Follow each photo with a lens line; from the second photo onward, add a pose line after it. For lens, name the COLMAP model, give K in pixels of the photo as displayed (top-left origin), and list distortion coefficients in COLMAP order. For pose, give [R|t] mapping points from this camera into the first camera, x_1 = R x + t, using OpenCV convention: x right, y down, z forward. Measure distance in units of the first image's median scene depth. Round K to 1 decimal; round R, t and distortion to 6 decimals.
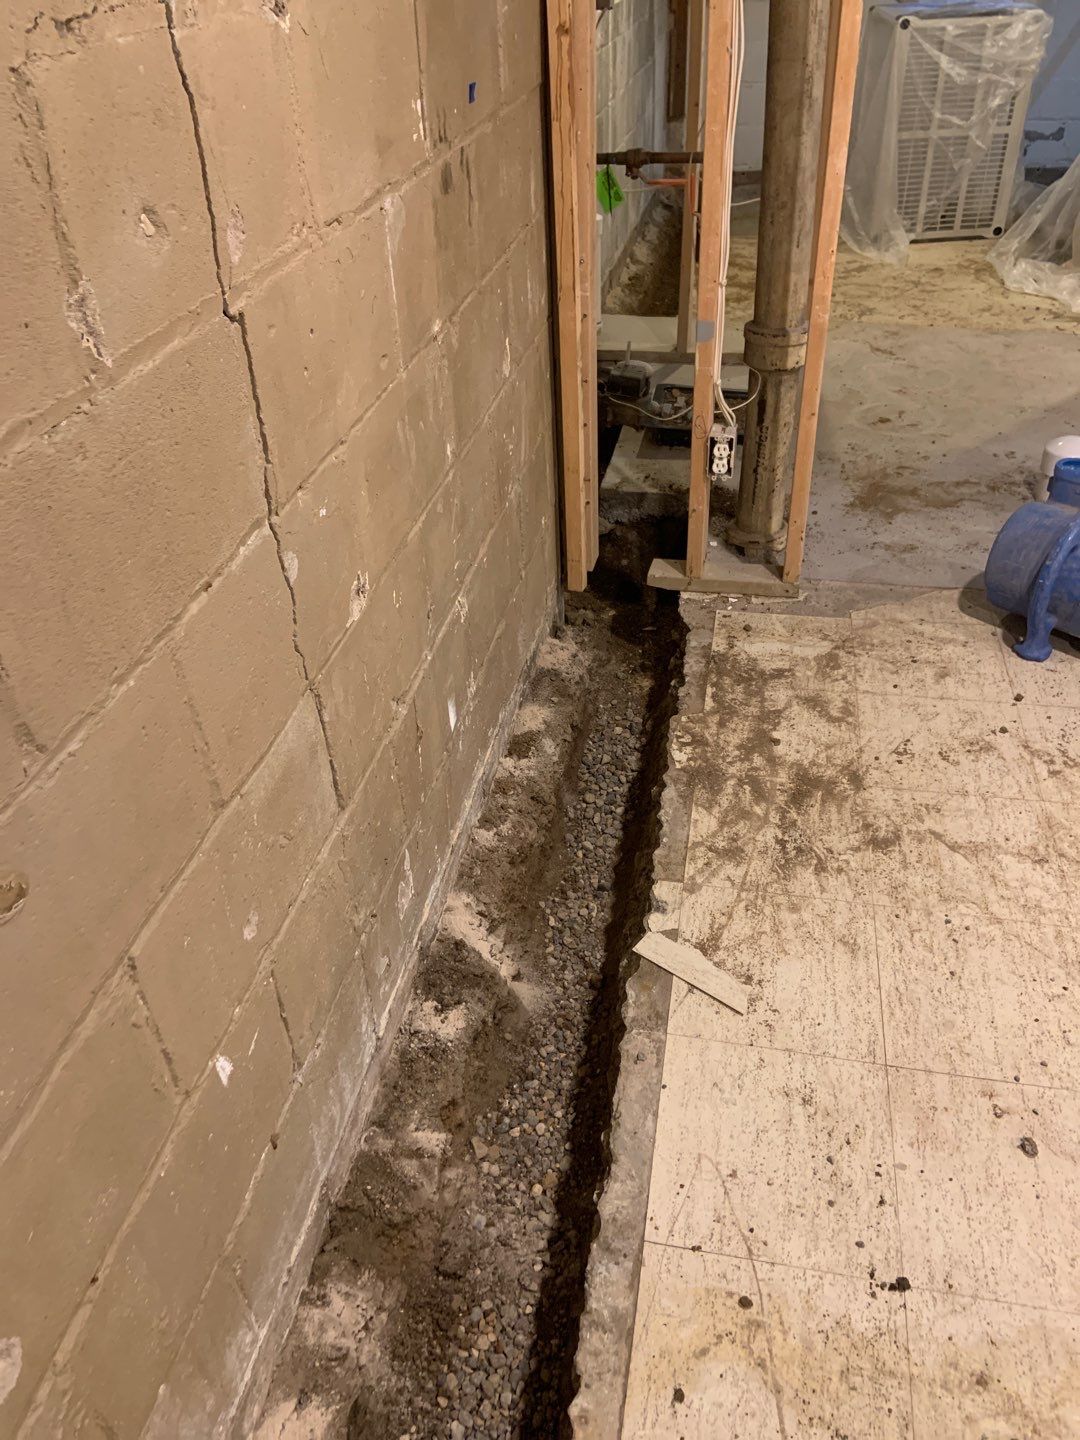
lens RADIAL K [[1086.4, 0, 544.2], [0, 1086.4, 712.1], [0, 0, 1]] dist [0.116184, -0.136987]
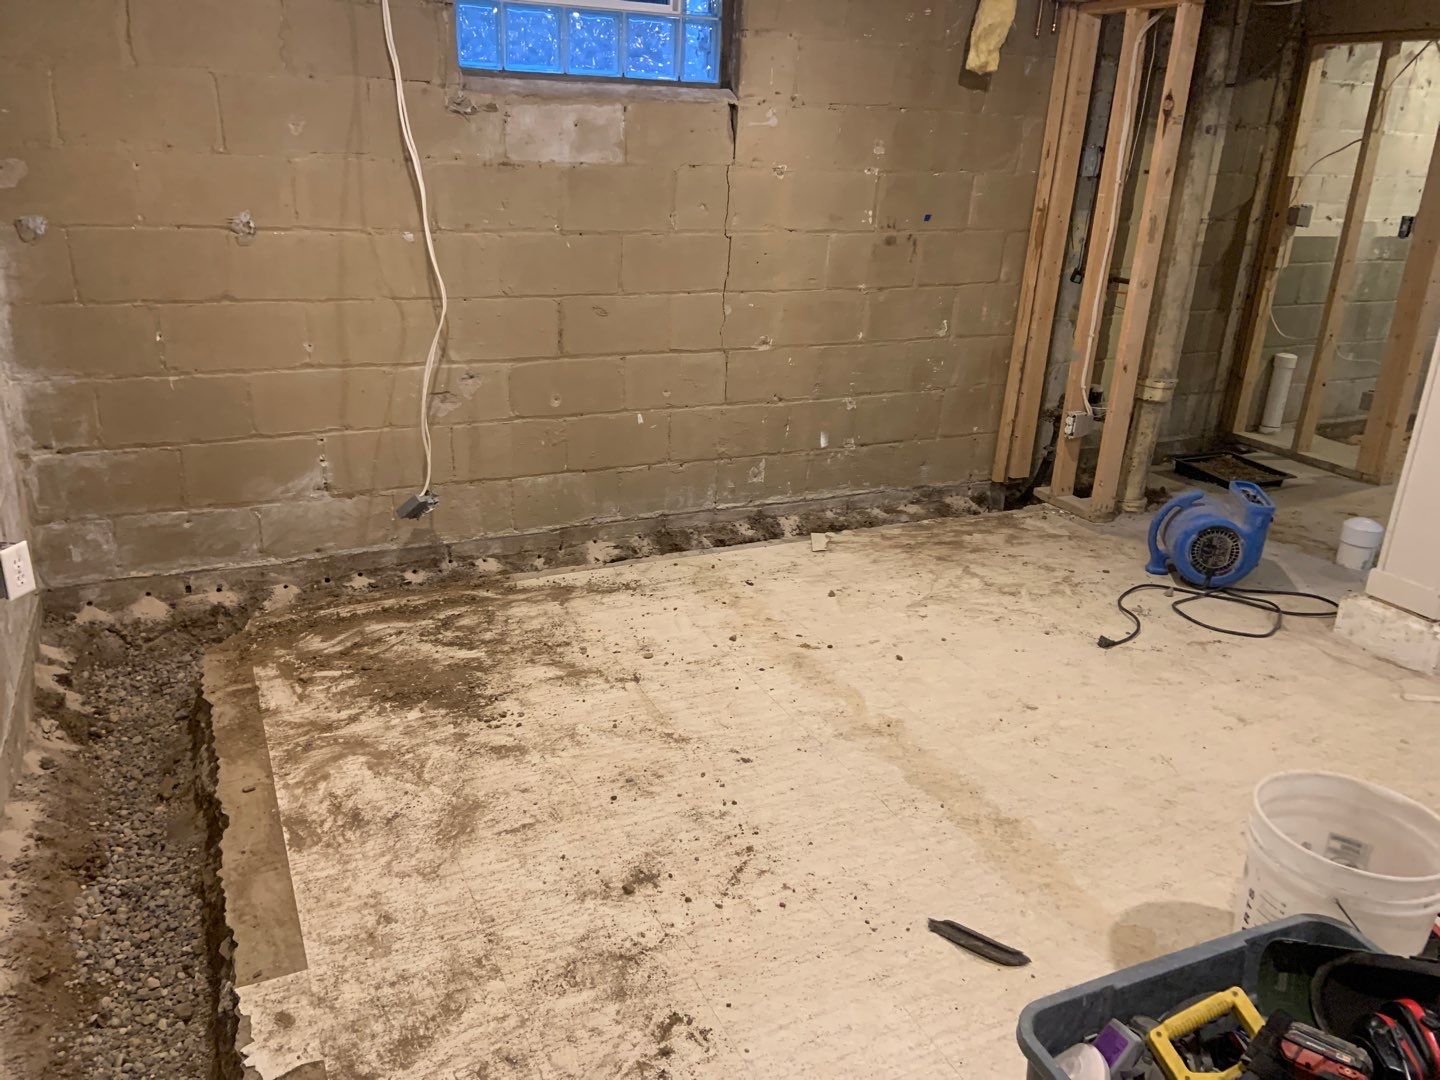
lens RADIAL K [[1097.3, 0, 718.2], [0, 1097.3, 542.5], [0, 0, 1]] dist [0.125211, -0.152875]
pose [[0.611440, 0.345161, -0.712043, 1.435866], [-0.519322, 0.853980, -0.031984, 0.358112], [0.597031, 0.389336, 0.701407, -0.683216]]
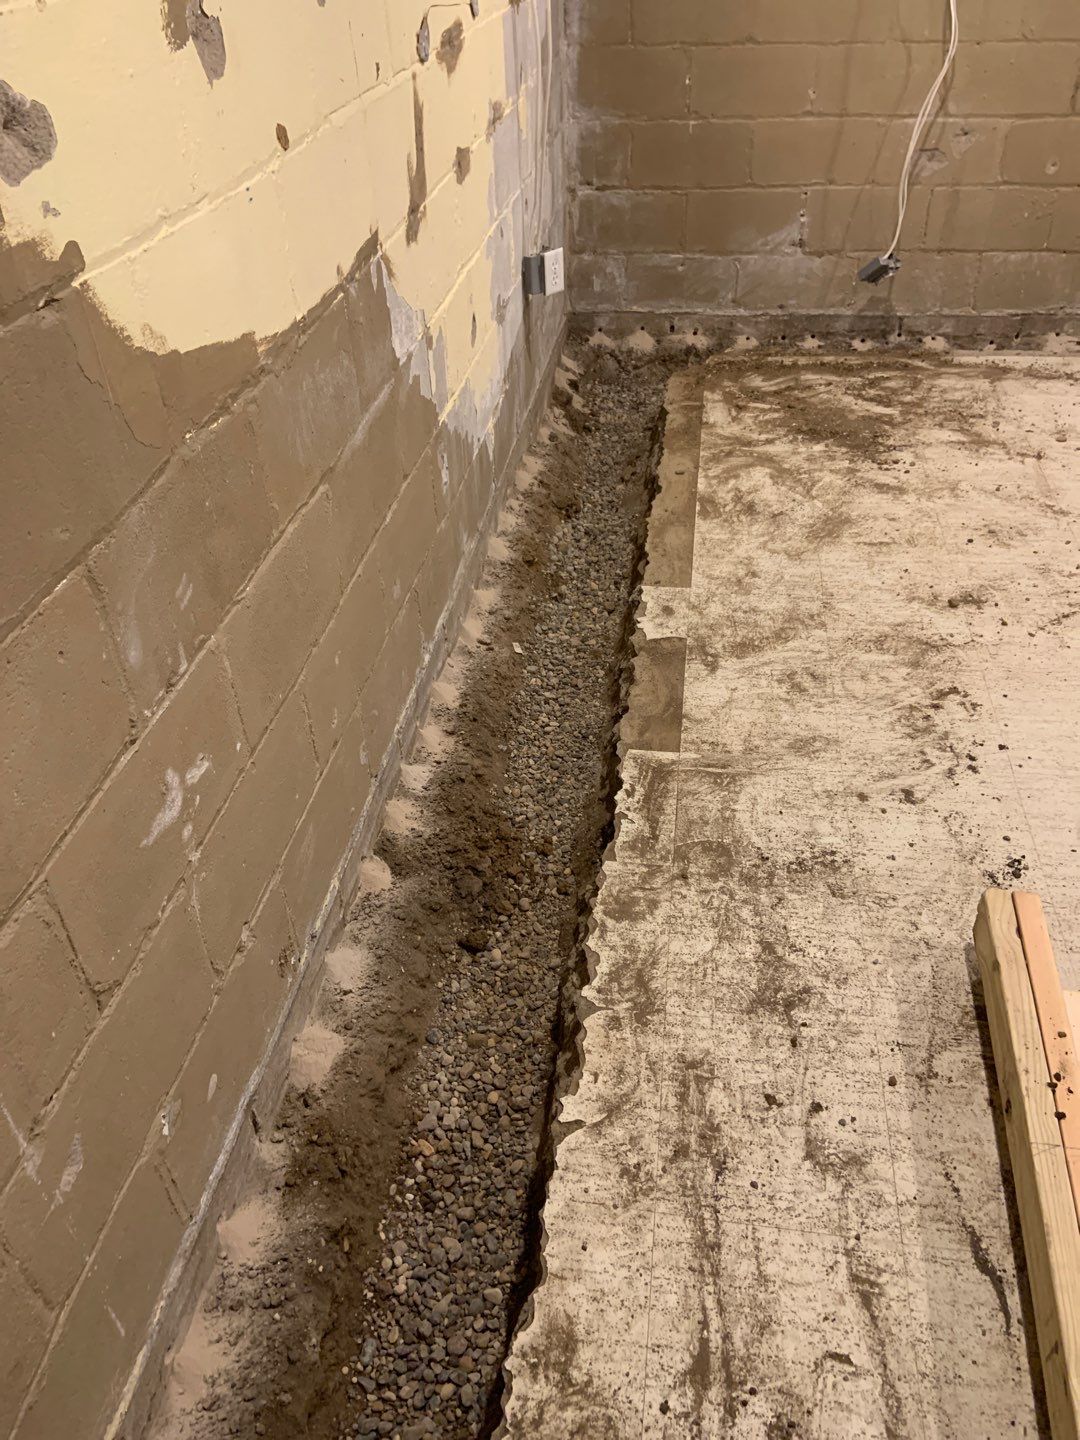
lens RADIAL K [[1097.3, 0, 542.4], [0, 1097.3, 704.4], [0, 0, 1]] dist [0.125211, -0.152875]
pose [[0.080307, 0.640402, -0.763830, 1.533232], [-0.562547, 0.661720, 0.495648, 0.363014], [0.822855, 0.389886, 0.413398, -0.687983]]
